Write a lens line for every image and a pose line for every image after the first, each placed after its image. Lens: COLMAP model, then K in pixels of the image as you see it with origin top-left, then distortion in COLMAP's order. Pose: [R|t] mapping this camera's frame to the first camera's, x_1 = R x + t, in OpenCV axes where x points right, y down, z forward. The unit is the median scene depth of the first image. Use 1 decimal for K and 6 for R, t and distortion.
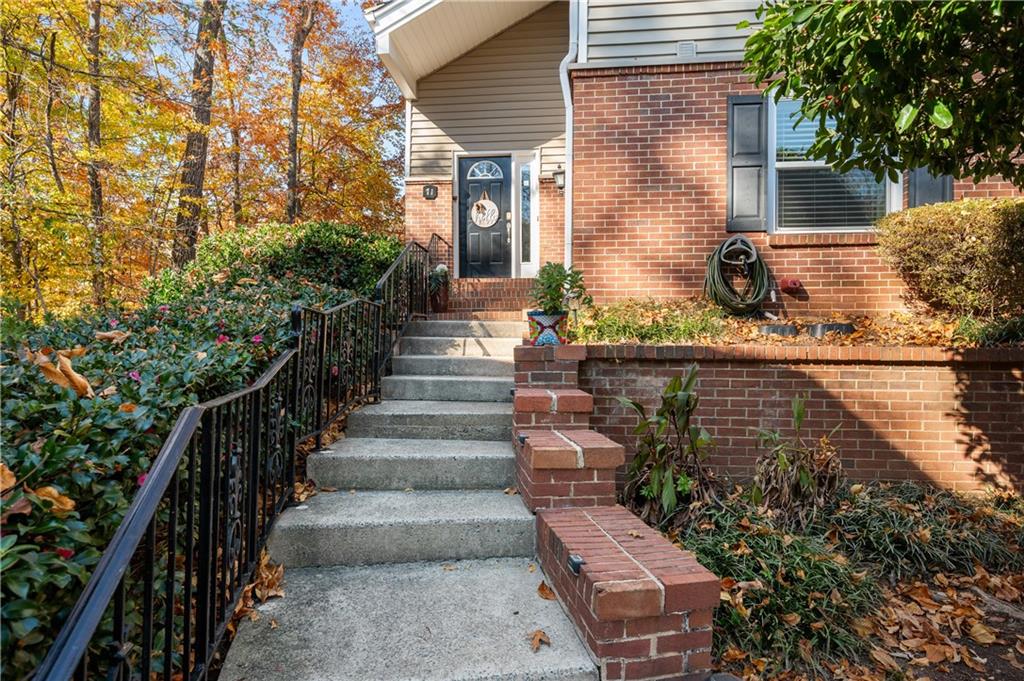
lens RADIAL K [[571.5, 0, 511.4], [0, 571.5, 343.9], [0, 0, 1]] dist [-0.004353, 0.002648]
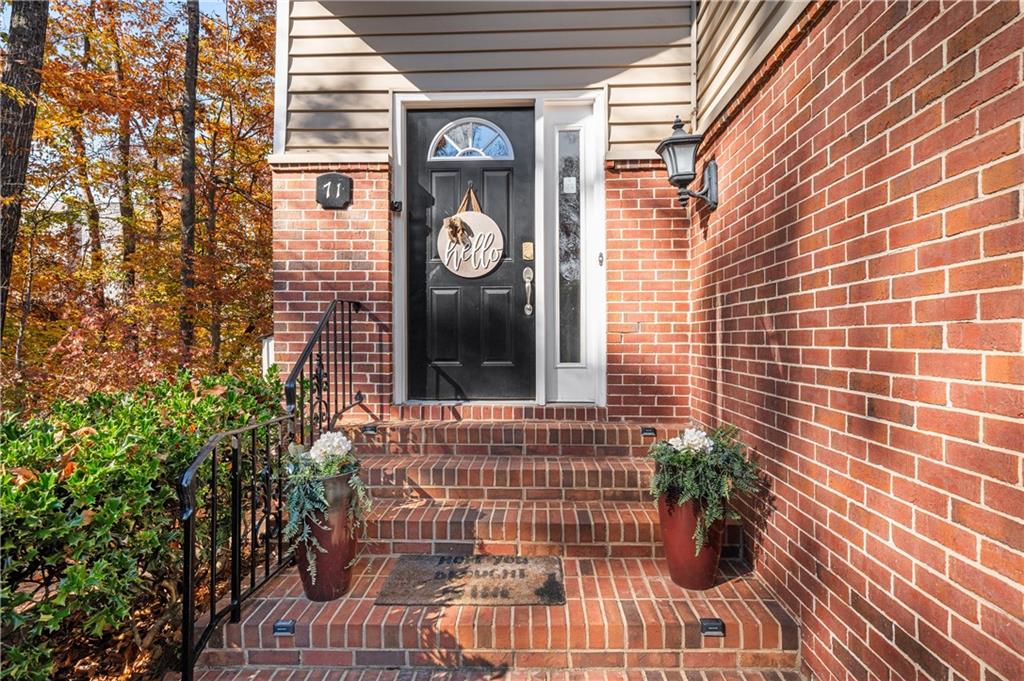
lens RADIAL K [[571.5, 0, 511.7], [0, 571.5, 335.7], [0, 0, 1]] dist [-0.004353, 0.002648]
pose [[0.998977, -0.001242, 0.045214, -0.035521], [0.001598, 0.999968, -0.007840, -0.160309], [-0.045203, 0.007904, 0.998947, 0.592418]]
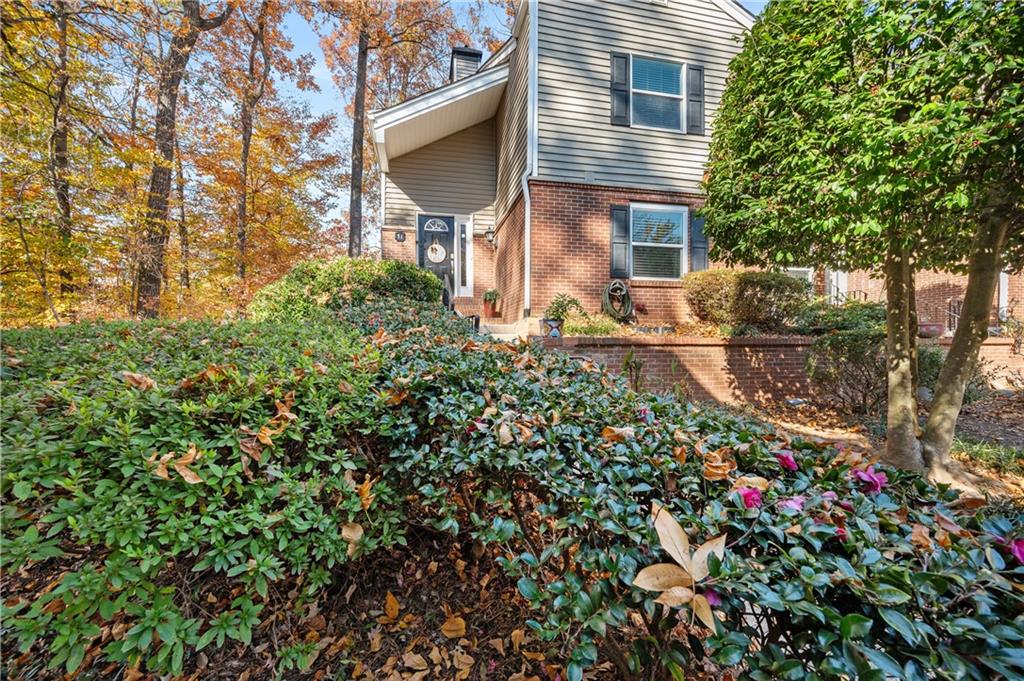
lens RADIAL K [[405.4, 0, 511.8], [0, 405.4, 340.5], [0, 0, 1]] dist [-0.000876, -0.000559]
pose [[0.949569, -0.002746, 0.313548, -0.197761], [0.003511, 0.999992, -0.001875, 0.006320], [-0.313540, 0.002881, 0.949571, -0.088860]]
